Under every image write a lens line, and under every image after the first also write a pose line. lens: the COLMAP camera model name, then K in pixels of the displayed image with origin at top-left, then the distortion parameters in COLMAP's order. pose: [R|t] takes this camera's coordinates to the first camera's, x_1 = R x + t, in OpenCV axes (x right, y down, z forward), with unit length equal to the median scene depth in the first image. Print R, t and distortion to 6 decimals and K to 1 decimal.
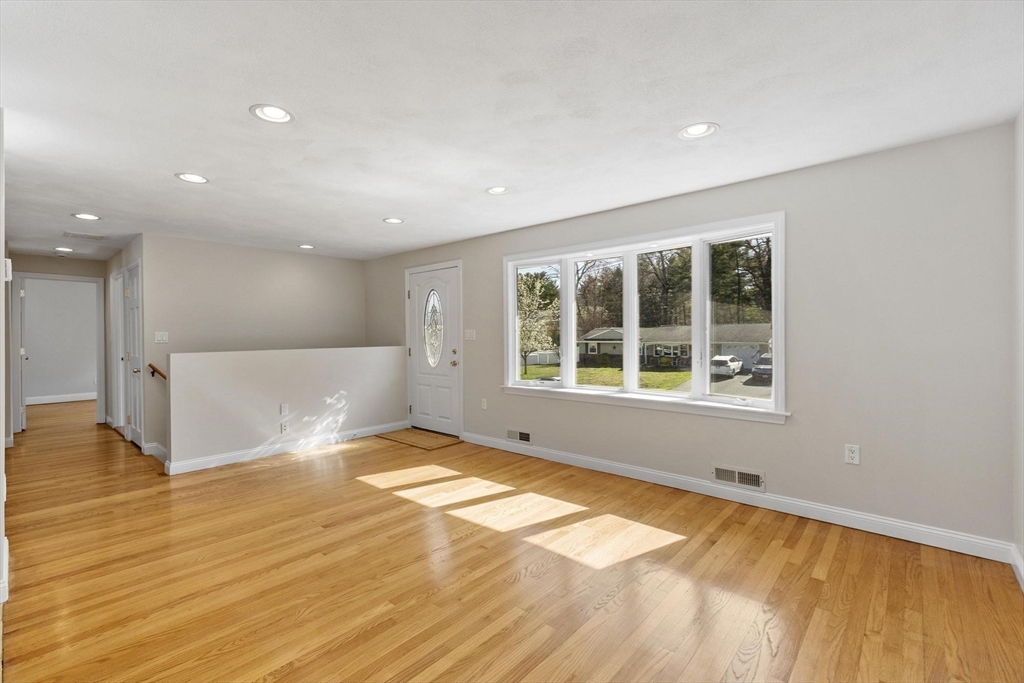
lens RADIAL K [[450.0, 0, 486.3], [0, 450.0, 341.1], [0, 0, 1]] dist [0.005126, -0.000387]
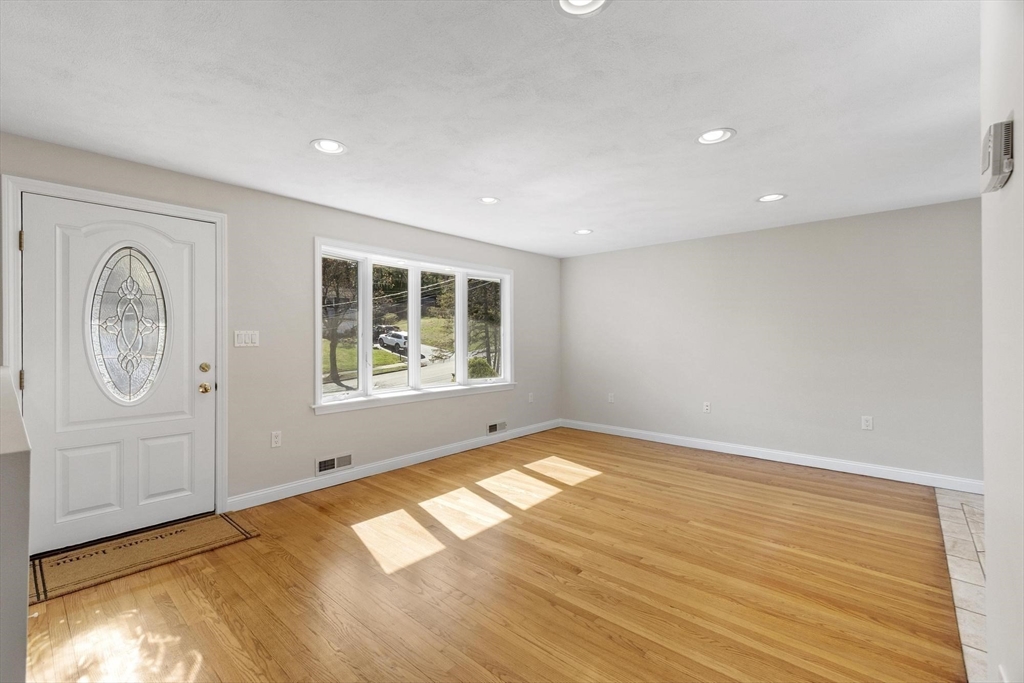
lens RADIAL K [[450.0, 0, 480.7], [0, 450.0, 340.4], [0, 0, 1]] dist [0.005126, -0.000387]
pose [[0.009467, 0.000735, 0.999955, -0.758795], [0.014920, 0.999888, -0.000876, -0.005791], [-0.999844, 0.014928, 0.009455, 0.748493]]
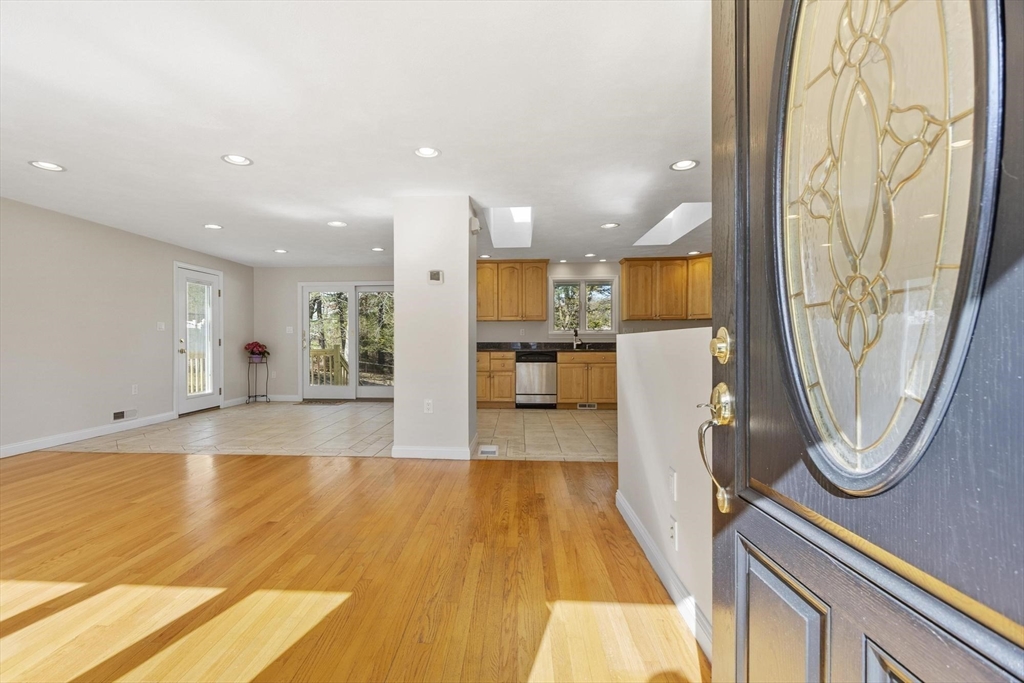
lens RADIAL K [[450.0, 0, 489.1], [0, 450.0, 347.8], [0, 0, 1]] dist [0.005126, -0.000387]
pose [[-0.774169, 0.019238, -0.632687, -0.085422], [-0.003426, 0.999396, 0.034581, 0.020677], [0.632970, 0.028939, -0.773635, 1.260960]]
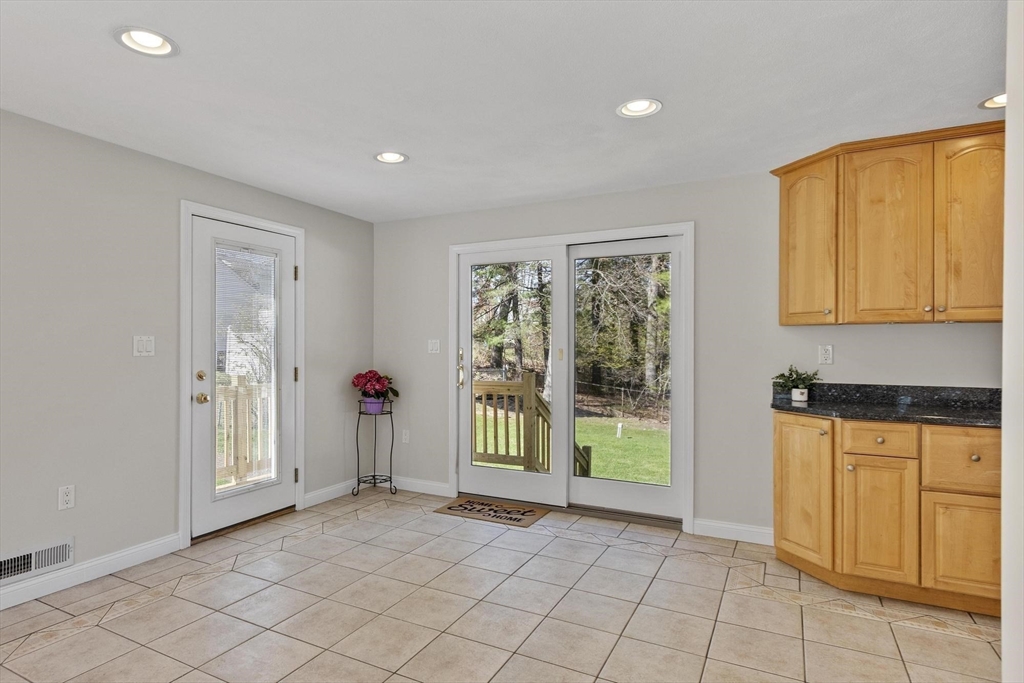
lens RADIAL K [[563.3, 0, 482.0], [0, 563.3, 343.6], [0, 0, 1]] dist [0.008720, -0.004738]
pose [[-0.967164, 0.005501, -0.254093, -0.401690], [0.001739, 0.999886, 0.015030, -0.005275], [0.254147, 0.014095, -0.967063, 0.484012]]
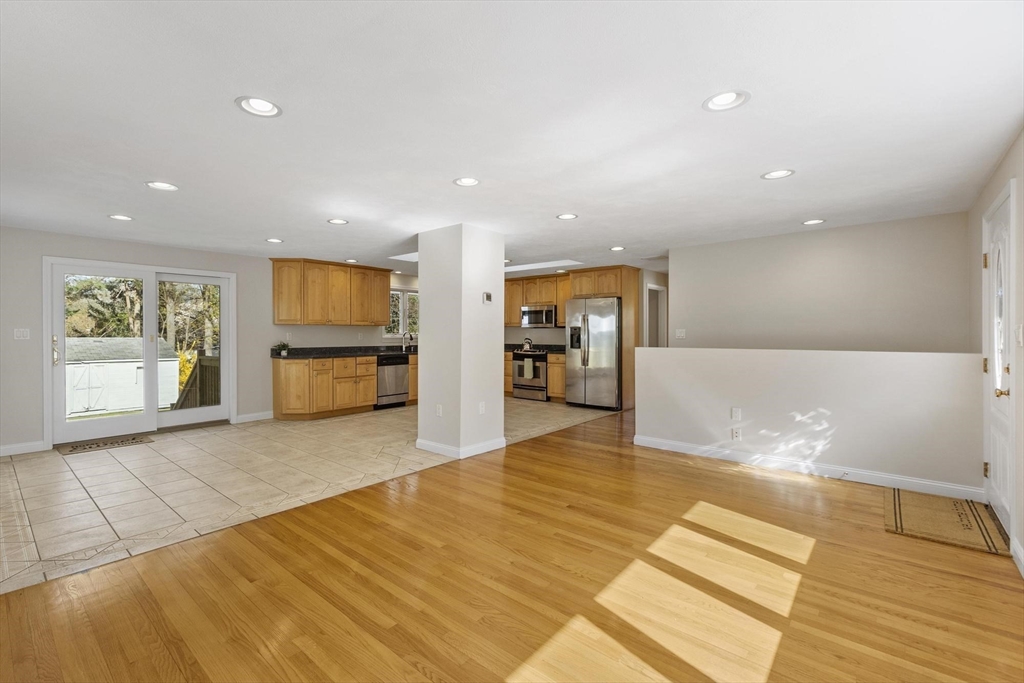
lens RADIAL K [[450.0, 0, 485.2], [0, 450.0, 339.1], [0, 0, 1]] dist [0.005126, -0.000387]
pose [[0.025722, 0.021580, -0.999436, 0.475096], [-0.016775, 0.999636, 0.021153, -0.013091], [0.999528, 0.016222, 0.026074, 0.487088]]
